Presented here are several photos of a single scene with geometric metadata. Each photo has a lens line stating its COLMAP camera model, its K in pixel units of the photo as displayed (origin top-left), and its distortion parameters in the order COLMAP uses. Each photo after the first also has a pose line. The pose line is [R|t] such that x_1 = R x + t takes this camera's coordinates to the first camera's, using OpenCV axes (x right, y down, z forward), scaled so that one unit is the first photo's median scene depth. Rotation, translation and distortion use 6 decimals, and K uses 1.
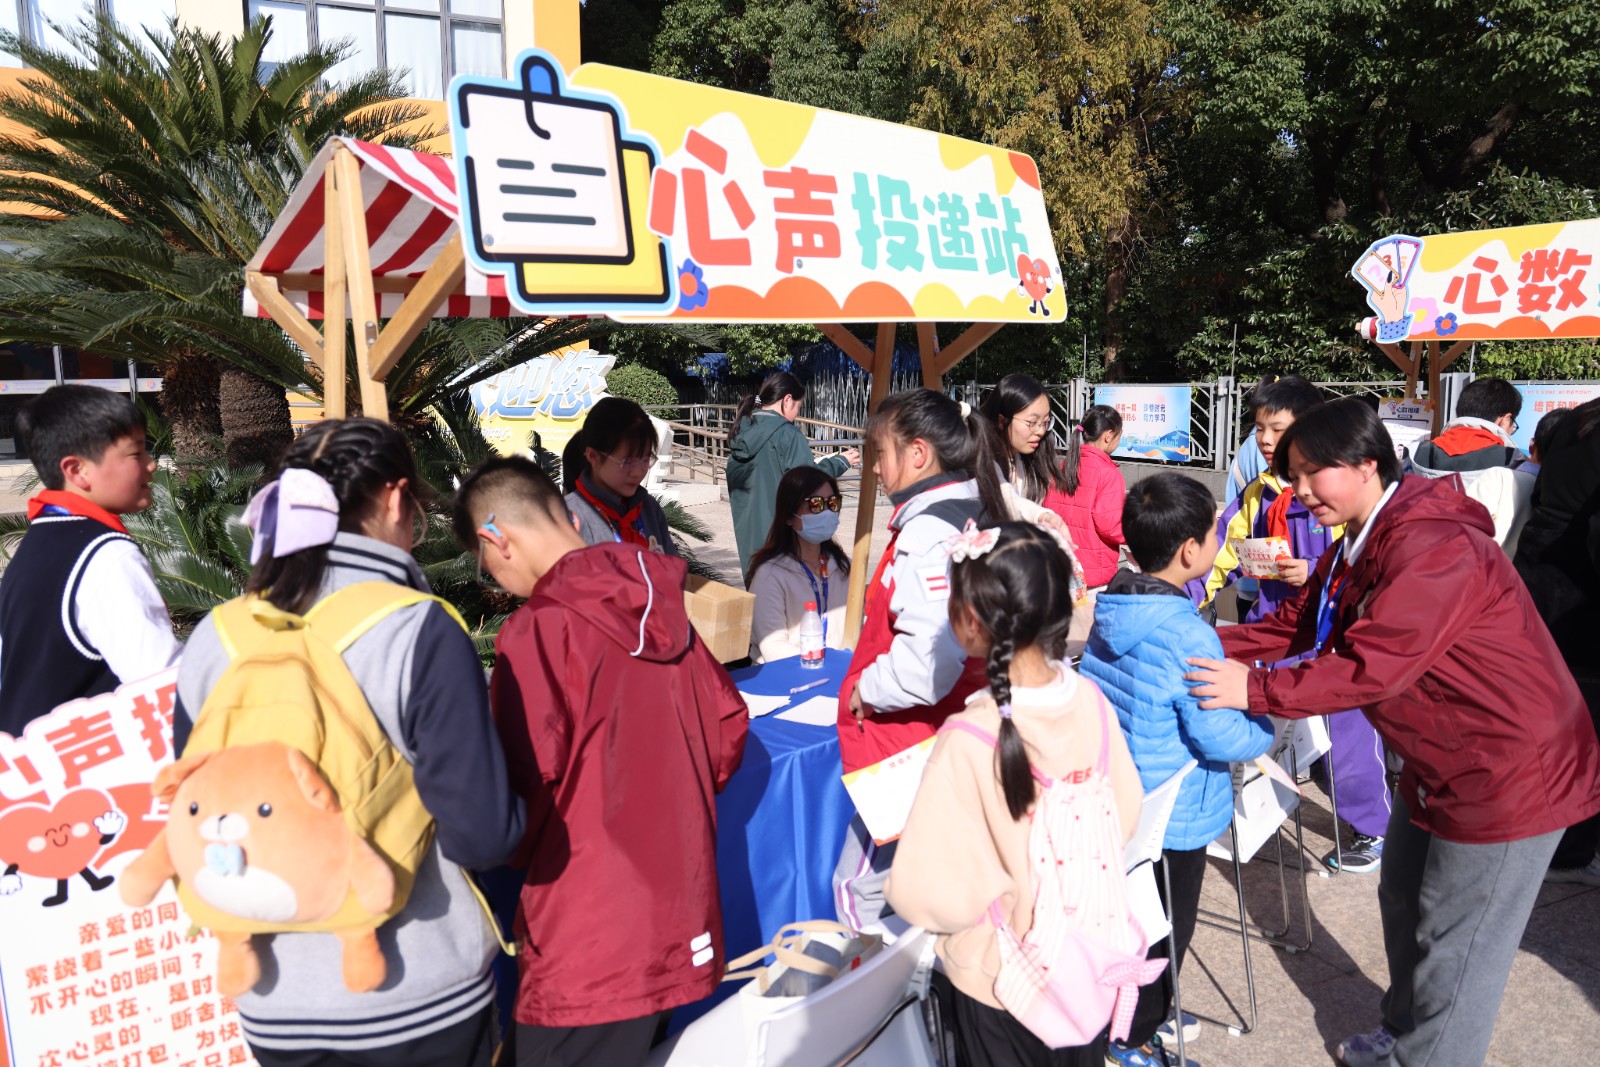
lens RADIAL K [[1096.8, 0, 810.4], [0, 1096.8, 531.1], [0, 0, 1]] dist [-0.090337, 0.058095]
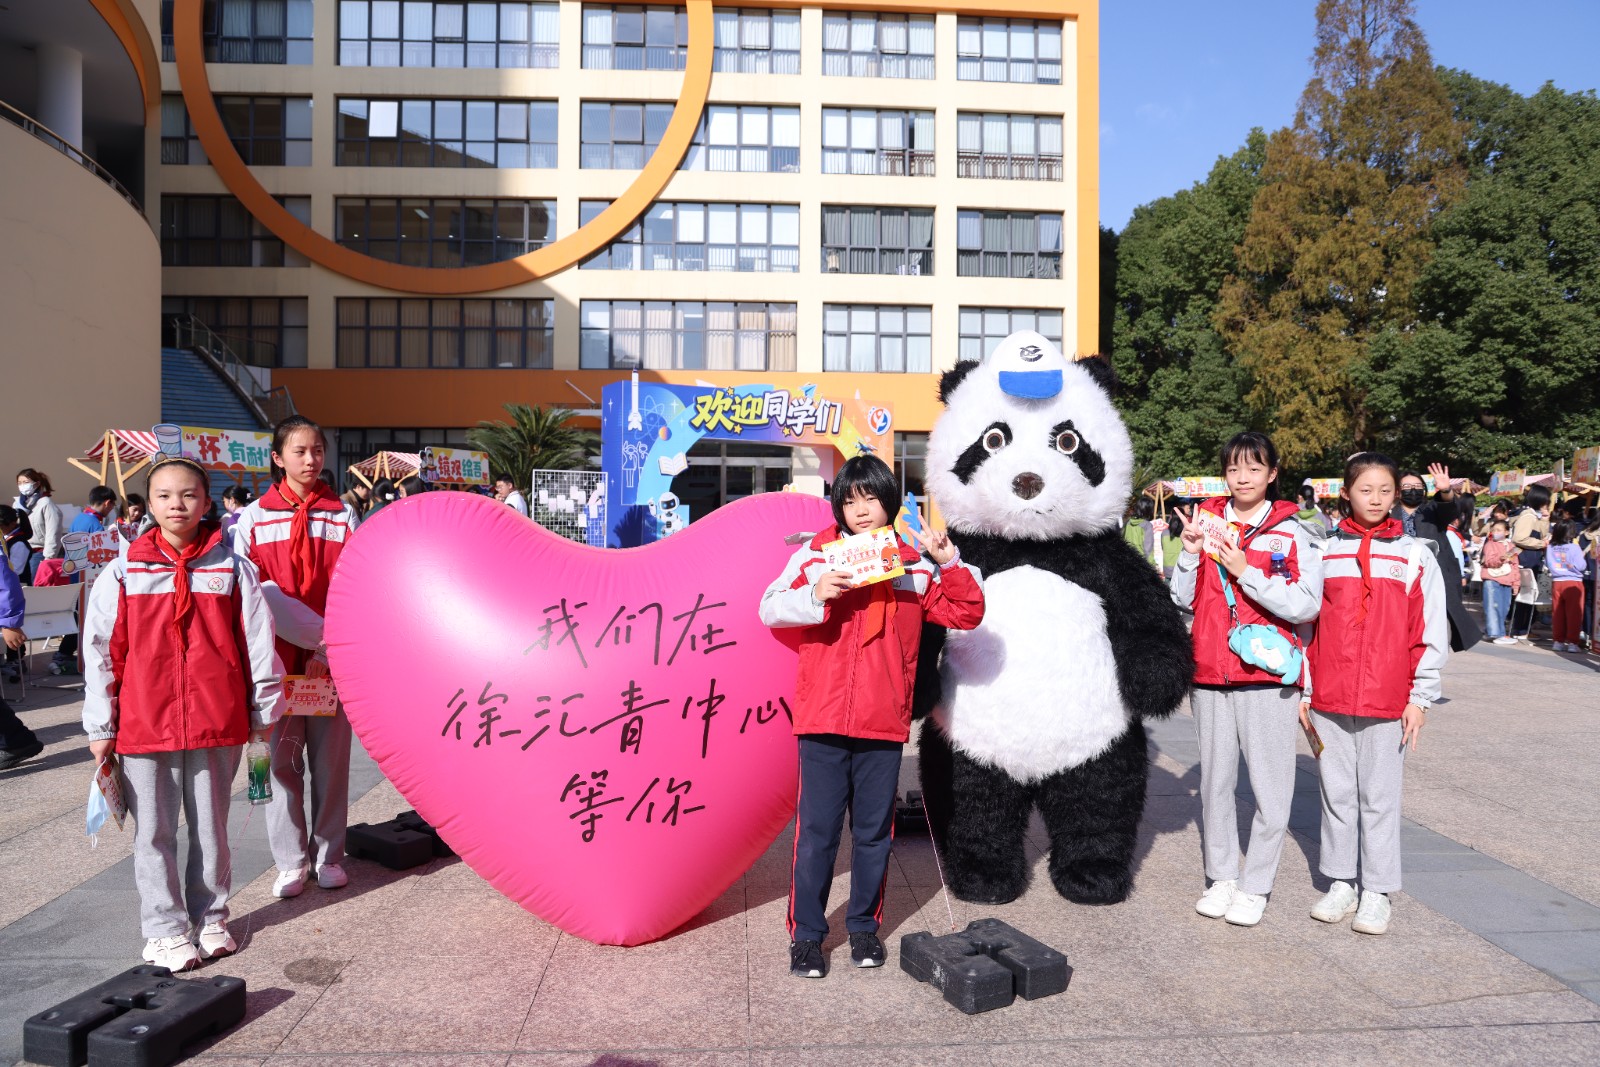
lens RADIAL K [[1096.8, 0, 810.4], [0, 1096.8, 531.1], [0, 0, 1]] dist [-0.090337, 0.058095]
pose [[0.937467, 0.028185, -0.346932, 0.023238], [-0.066499, 0.992860, -0.099030, 0.295057], [0.341663, 0.115908, 0.932648, -2.064371]]
